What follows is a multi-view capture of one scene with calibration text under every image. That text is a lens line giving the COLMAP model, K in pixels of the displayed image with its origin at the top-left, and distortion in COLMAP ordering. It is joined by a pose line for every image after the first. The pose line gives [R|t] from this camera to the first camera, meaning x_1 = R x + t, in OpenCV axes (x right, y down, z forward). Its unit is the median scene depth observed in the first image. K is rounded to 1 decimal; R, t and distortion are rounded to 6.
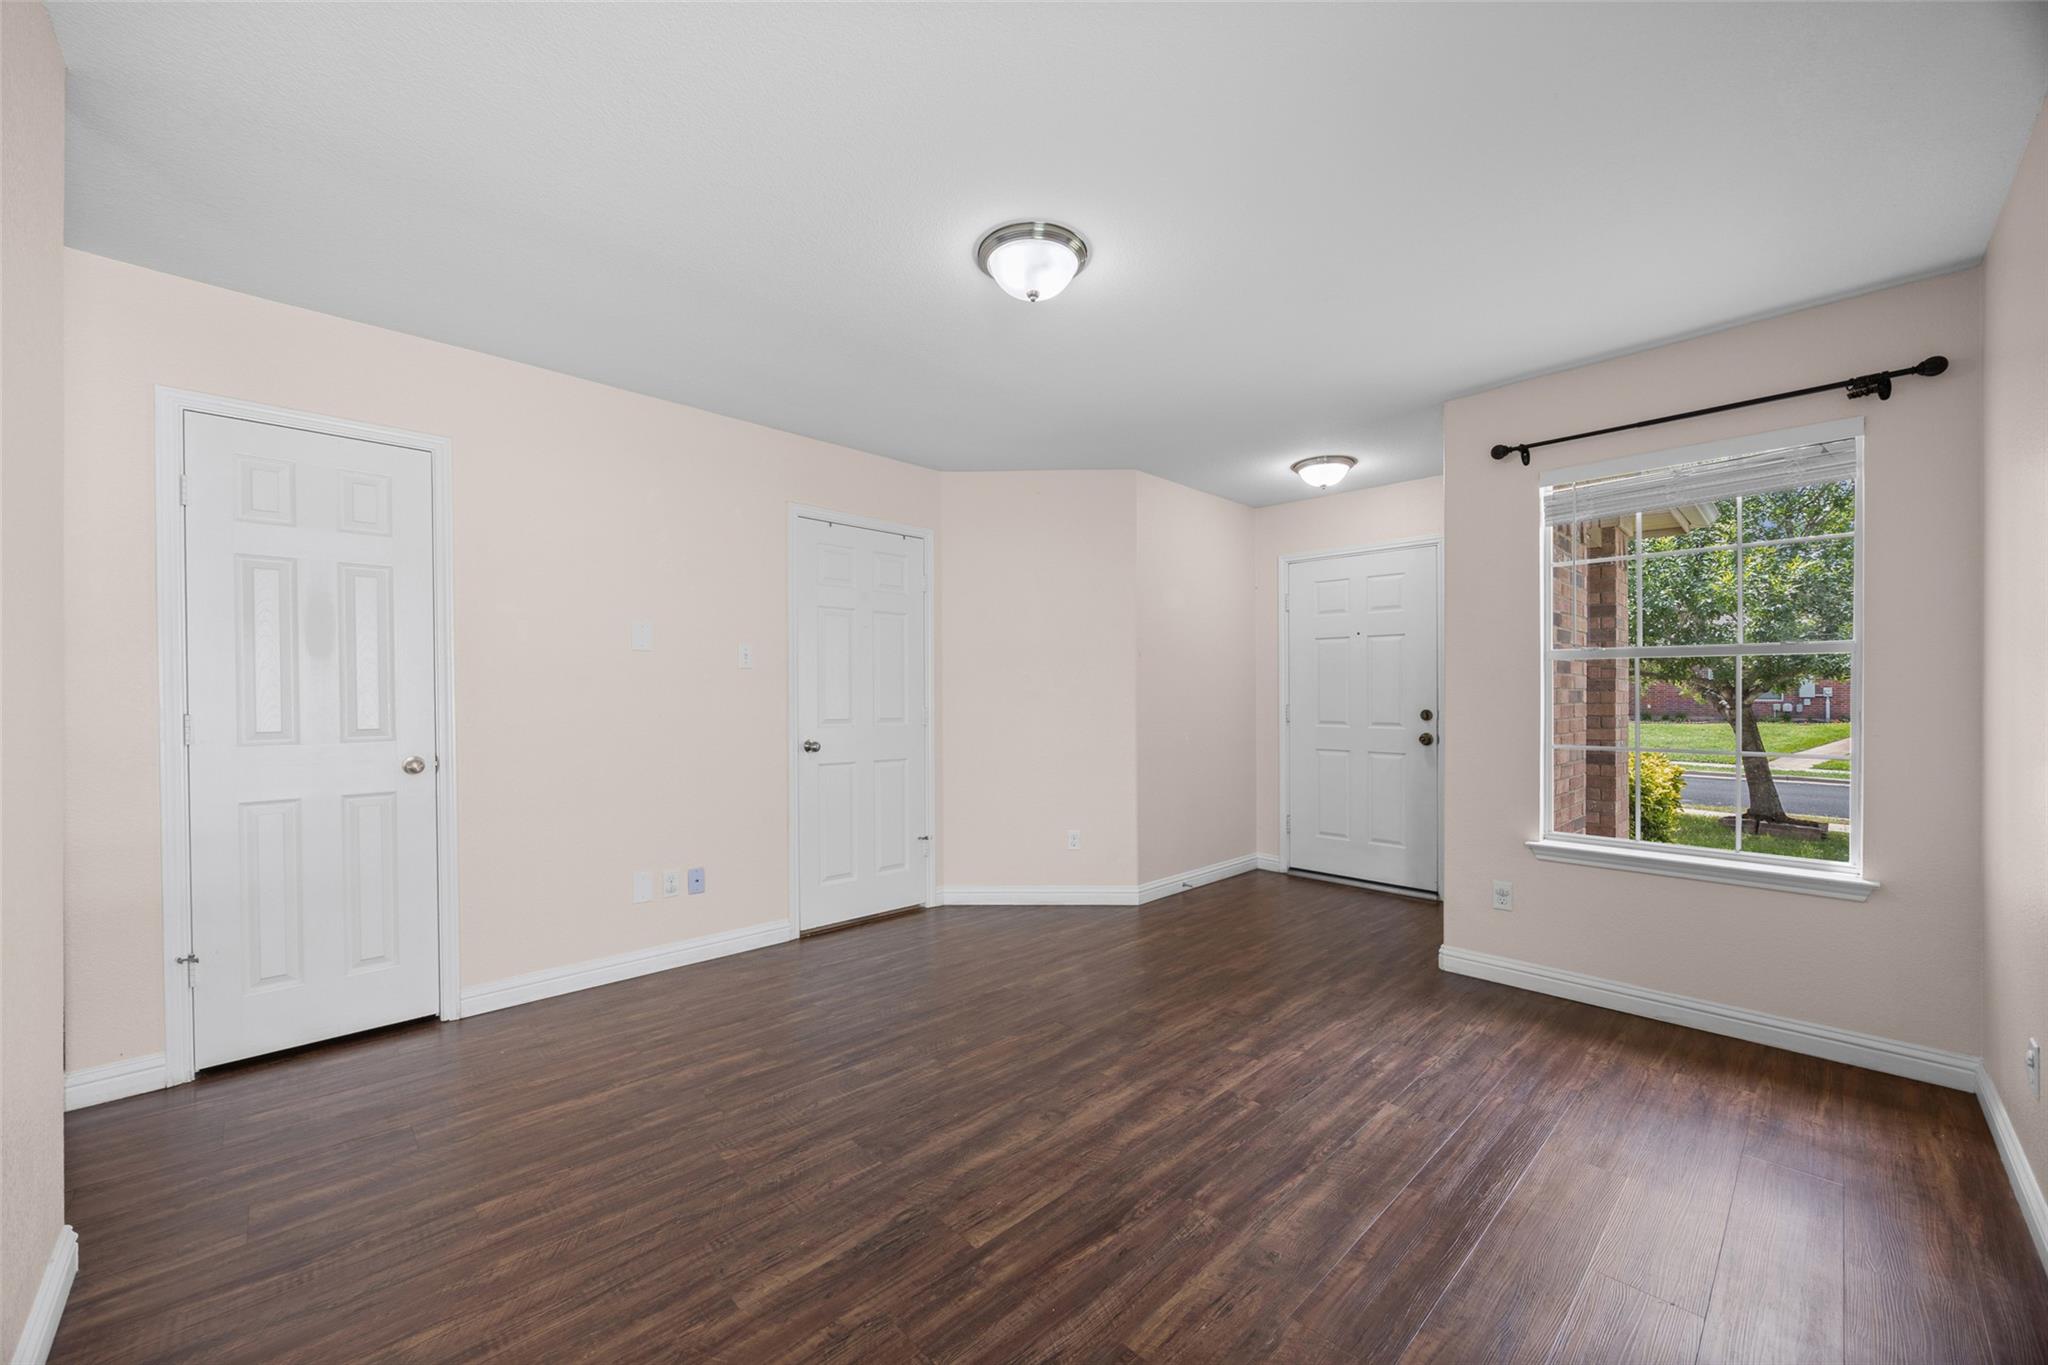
lens RADIAL K [[788.3, 0, 1026.5], [0, 788.3, 693.3], [0, 0, 1]] dist [0.012276, 0.000101]
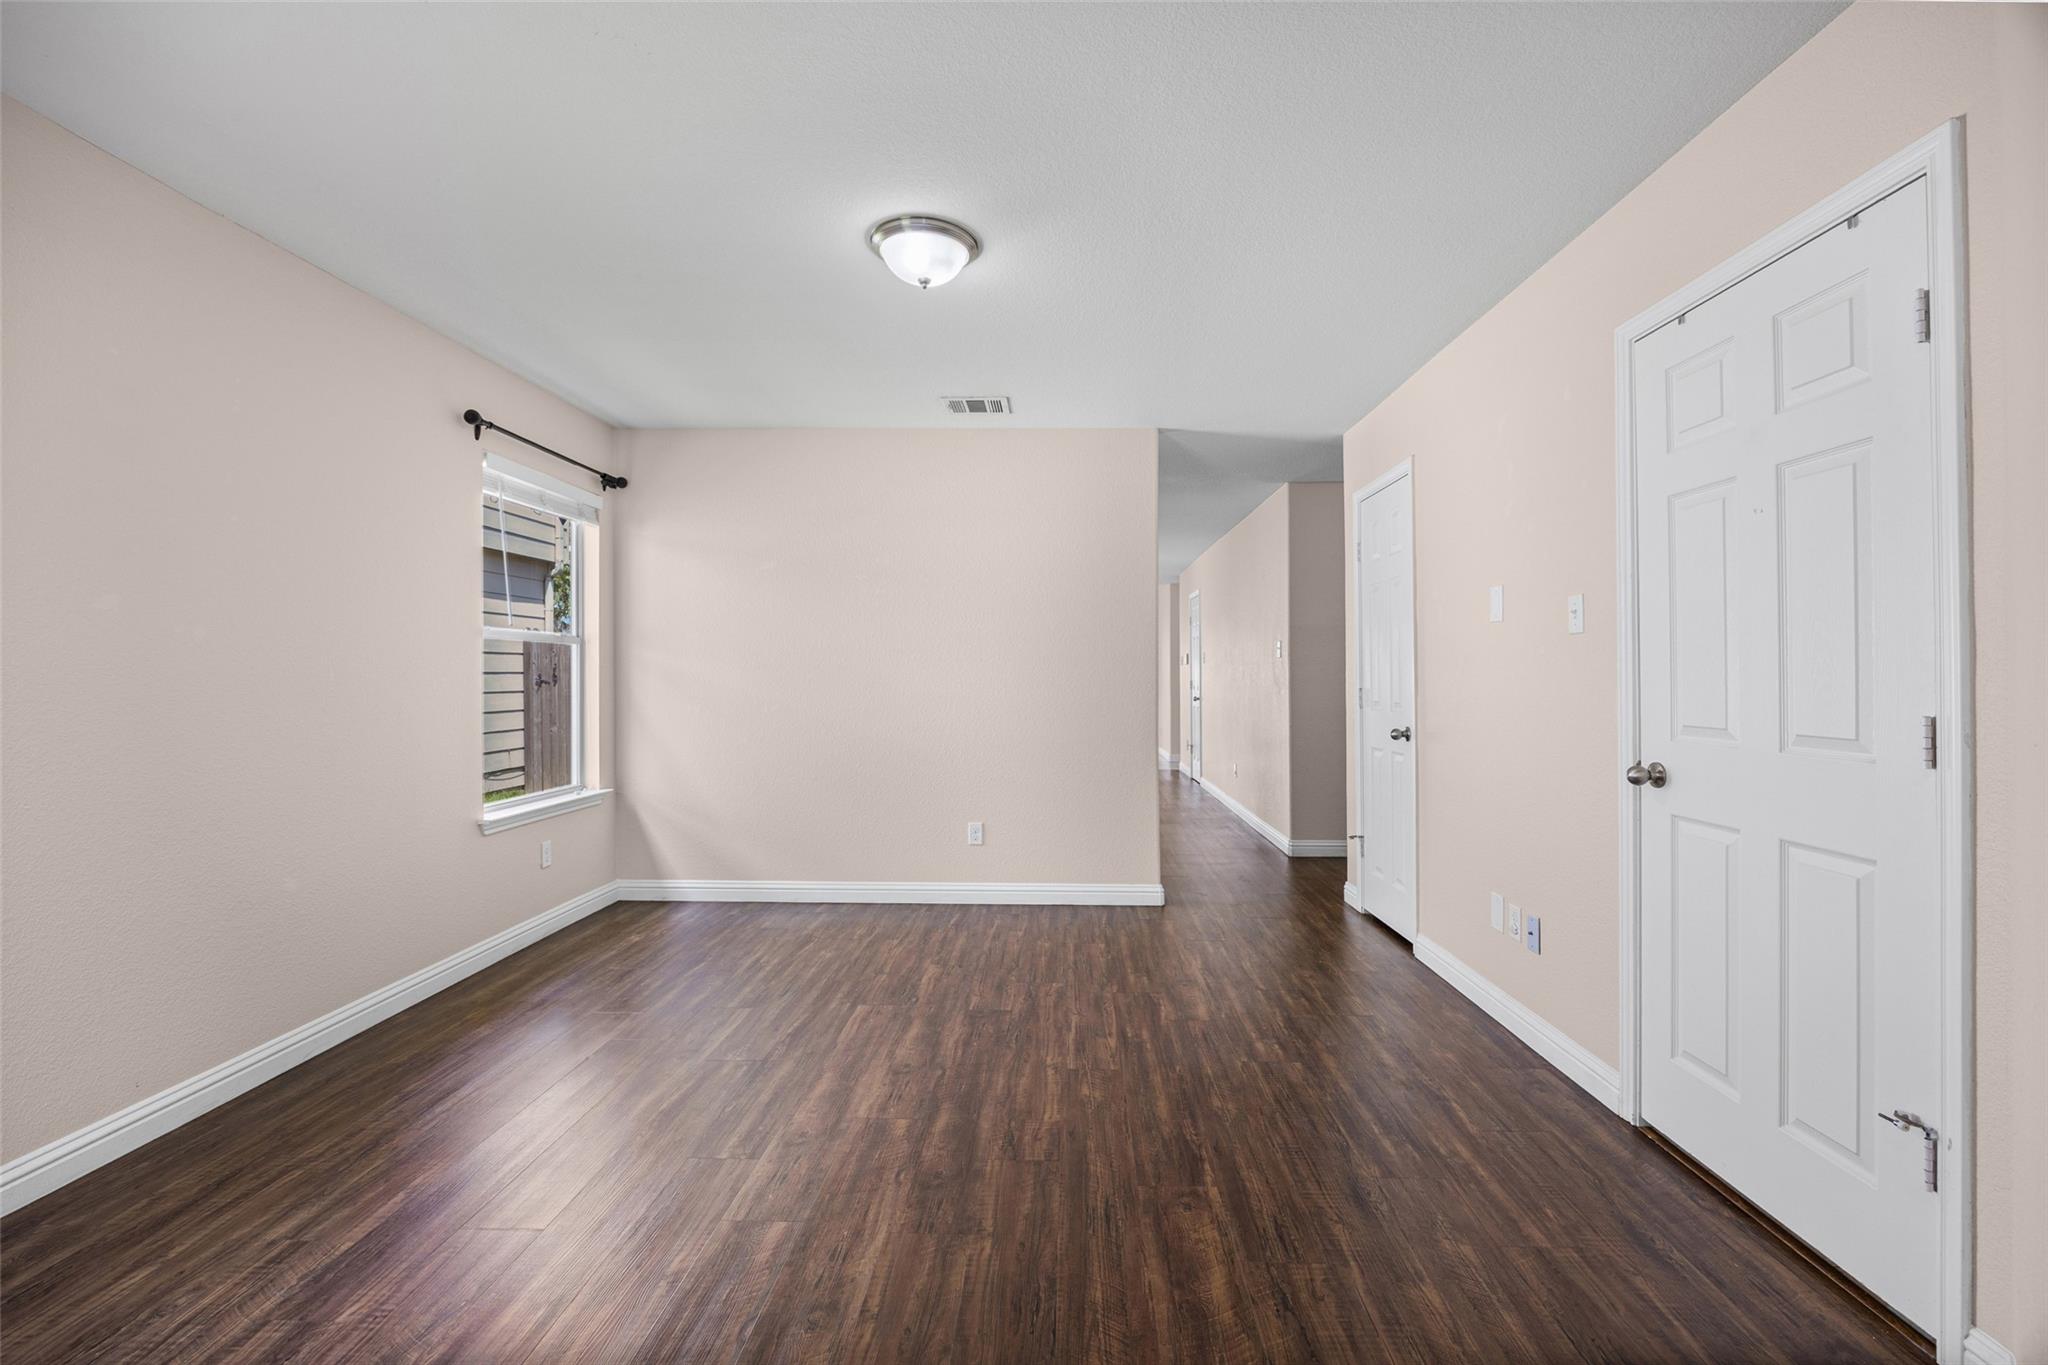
lens RADIAL K [[862.5, 0, 1027.6], [0, 862.5, 680.9], [0, 0, 1]] dist [-0.000567, 0.000003]
pose [[-0.727208, 0.000286, -0.686417, 0.667878], [0.001201, 0.999999, -0.000856, 0.014243], [0.686416, -0.001447, -0.727208, 1.853030]]
